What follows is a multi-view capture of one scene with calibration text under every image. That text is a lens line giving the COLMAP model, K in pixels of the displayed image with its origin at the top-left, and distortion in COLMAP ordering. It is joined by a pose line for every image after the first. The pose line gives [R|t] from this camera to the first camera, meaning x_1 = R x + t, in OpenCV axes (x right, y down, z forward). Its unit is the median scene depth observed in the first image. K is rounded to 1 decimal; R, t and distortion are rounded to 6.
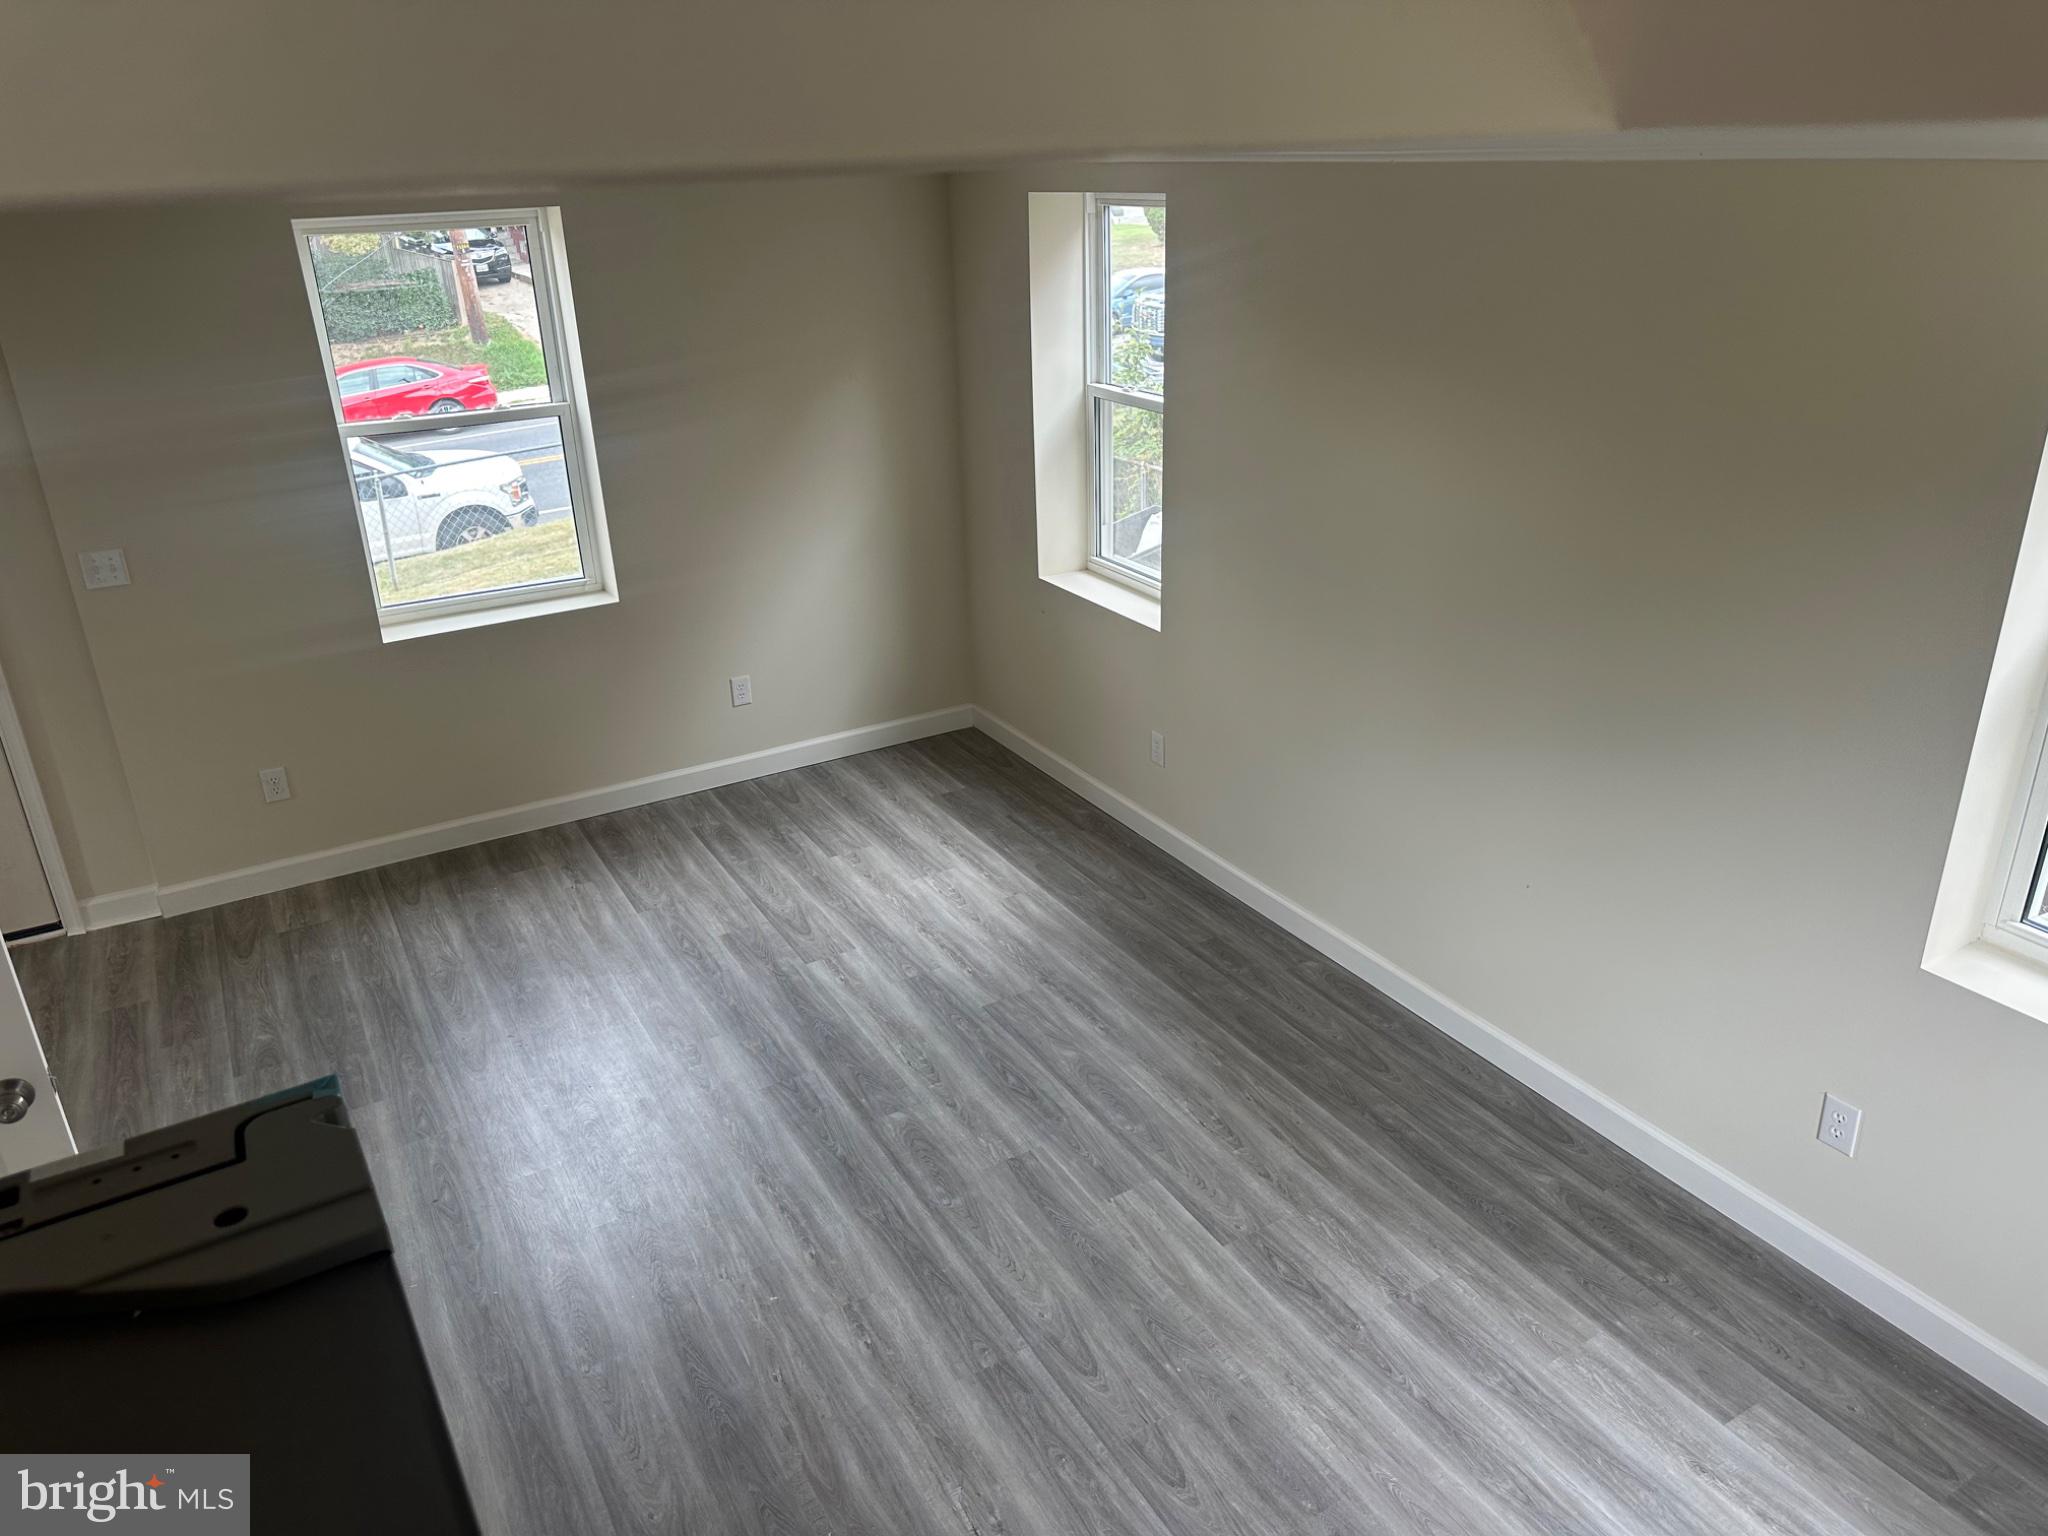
lens RADIAL K [[1453.0, 0, 1024.0], [0, 1453.0, 768.0], [0, 0, 1]] dist [0.028010, -0.030819]
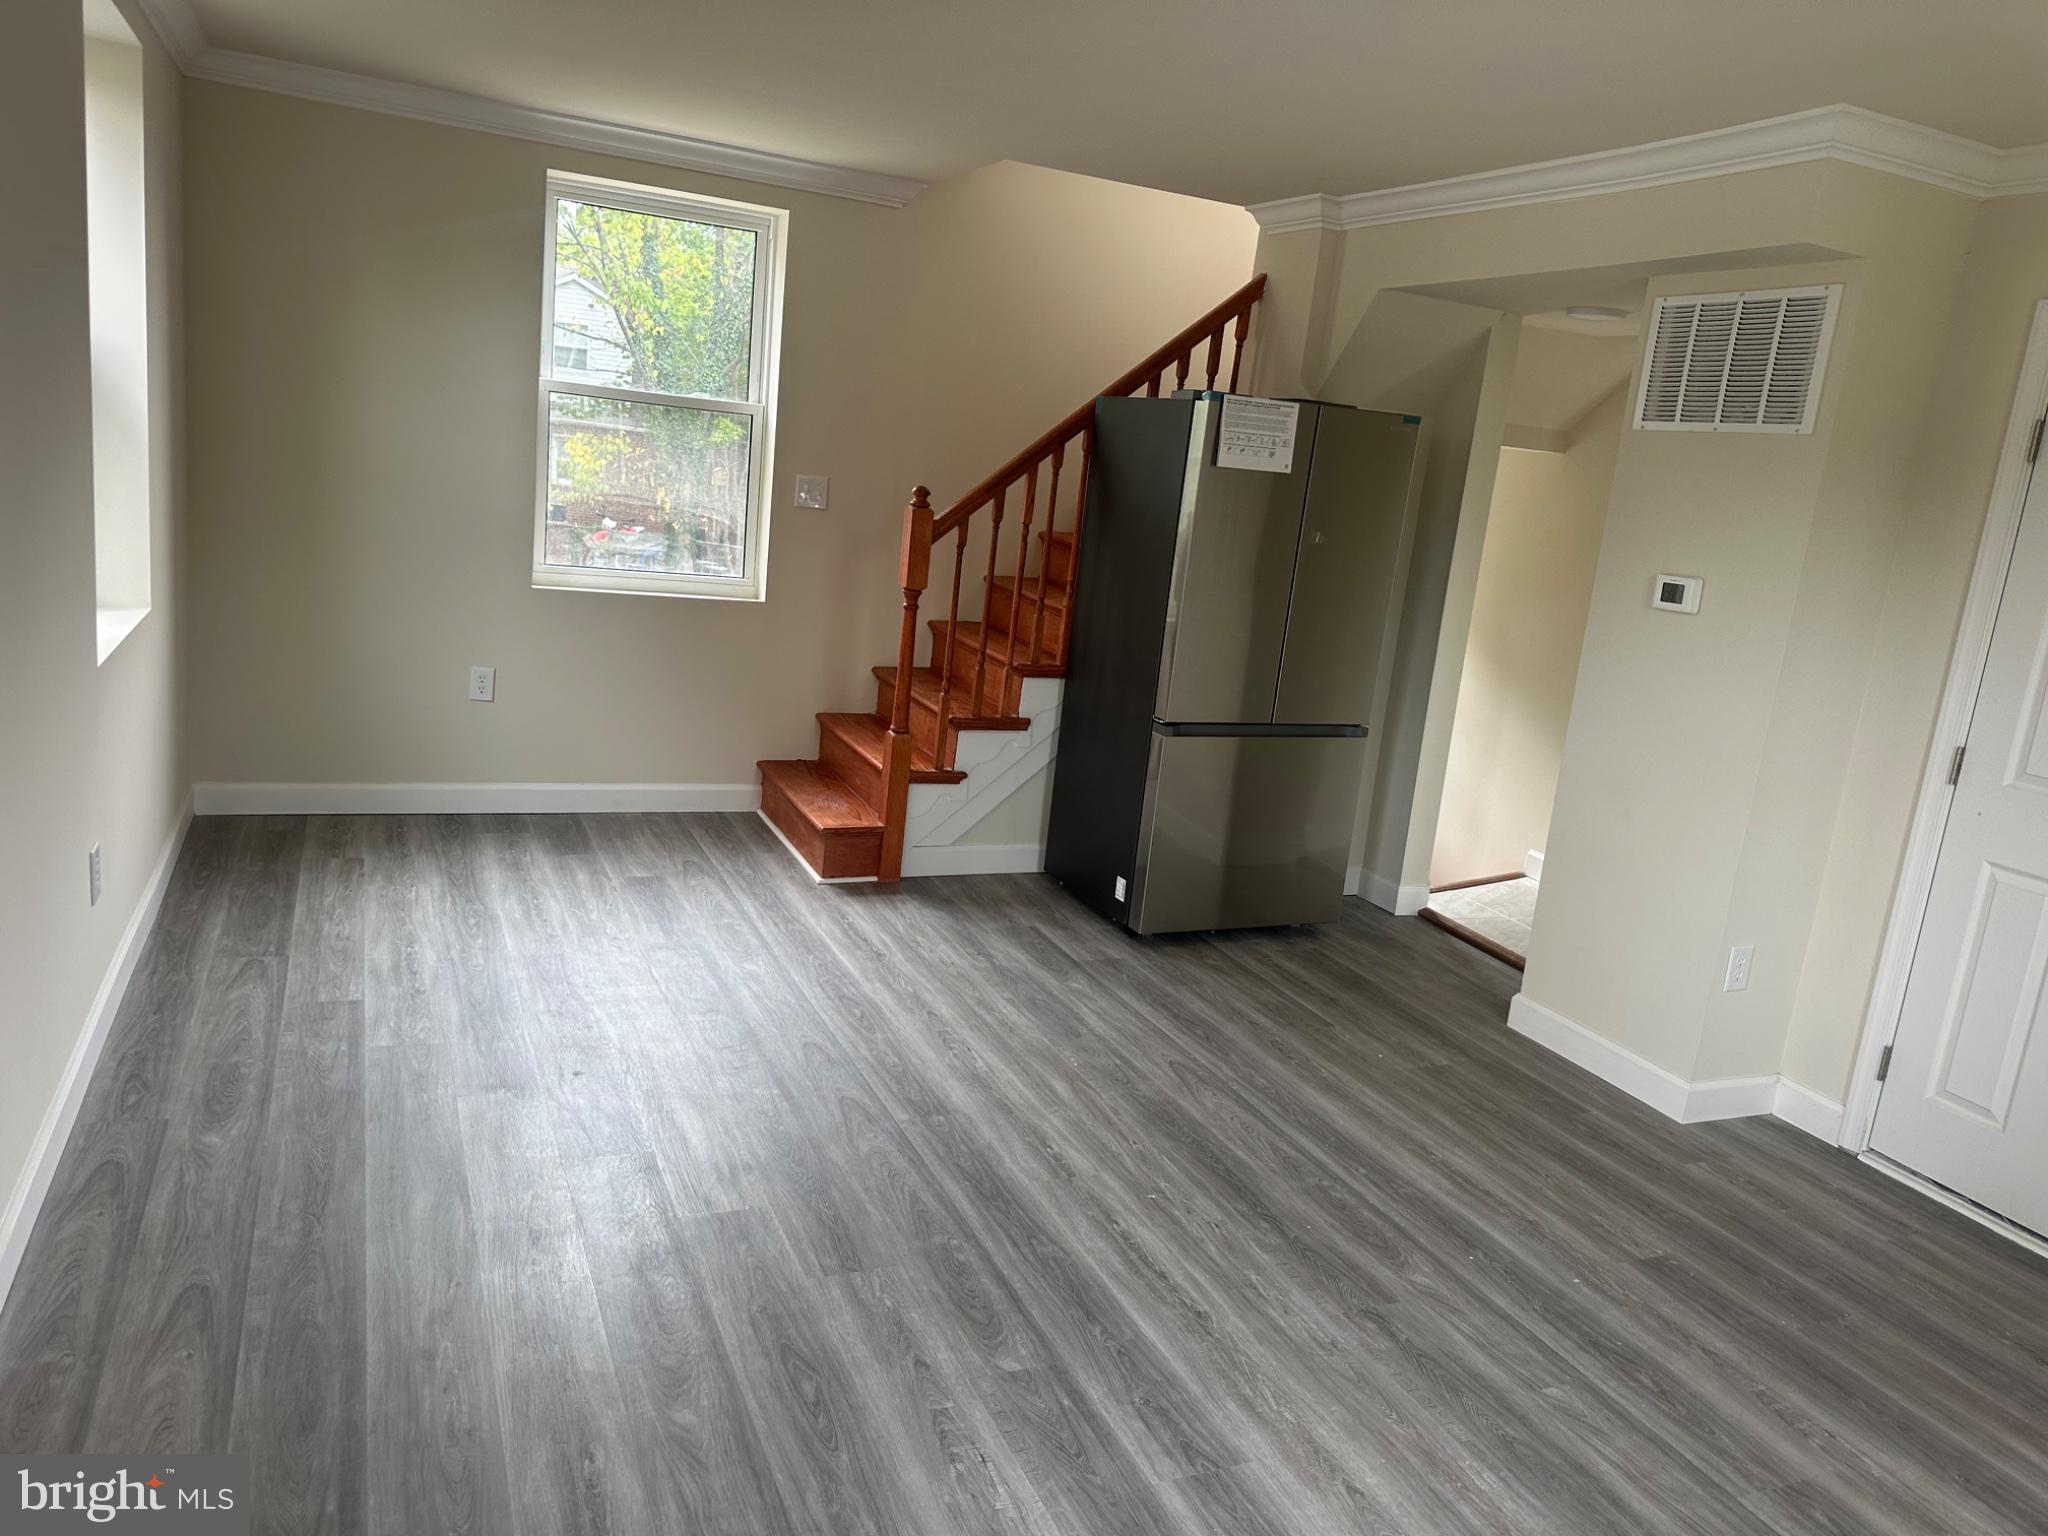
lens RADIAL K [[1453.0, 0, 1024.0], [0, 1453.0, 768.0], [0, 0, 1]] dist [0.028010, -0.030819]
pose [[-0.992069, -0.094594, 0.082777, -0.126590], [-0.031133, 0.822934, 0.567283, -0.340503], [-0.121782, 0.560206, -0.819352, 1.439301]]
